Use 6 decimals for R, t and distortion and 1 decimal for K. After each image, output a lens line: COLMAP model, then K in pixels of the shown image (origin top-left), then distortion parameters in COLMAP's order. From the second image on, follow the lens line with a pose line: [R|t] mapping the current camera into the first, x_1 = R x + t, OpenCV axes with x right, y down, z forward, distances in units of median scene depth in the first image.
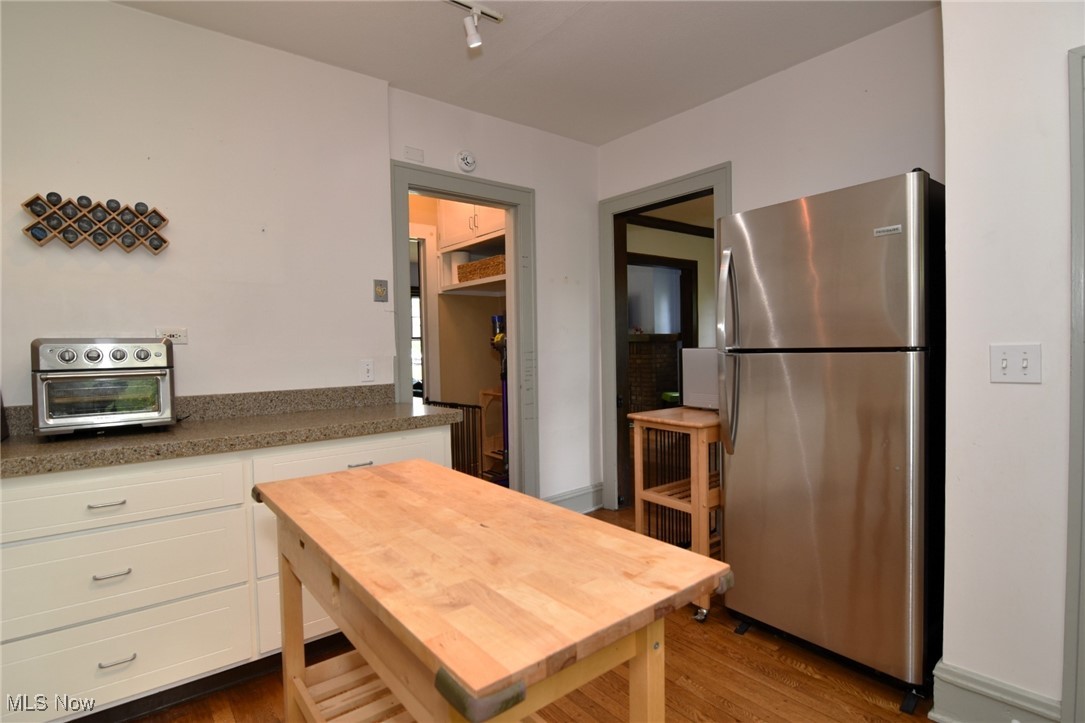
lens RADIAL K [[530.6, 0, 542.5], [0, 530.6, 361.5], [0, 0, 1]] dist [-0.017570, -0.000551]
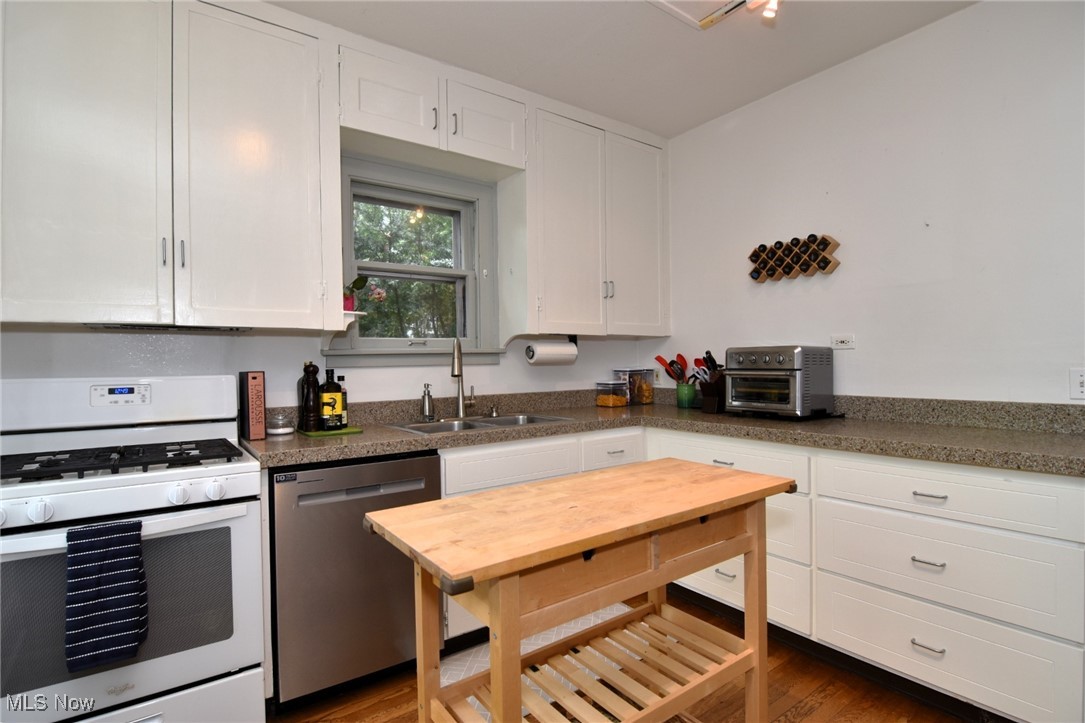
lens RADIAL K [[530.6, 0, 542.5], [0, 530.6, 361.5], [0, 0, 1]] dist [-0.017570, -0.000551]
pose [[-0.057255, 0.019399, -0.998171, 0.557310], [-0.008662, 0.999764, 0.019927, -0.027150], [0.998322, 0.009787, -0.057073, 0.492852]]
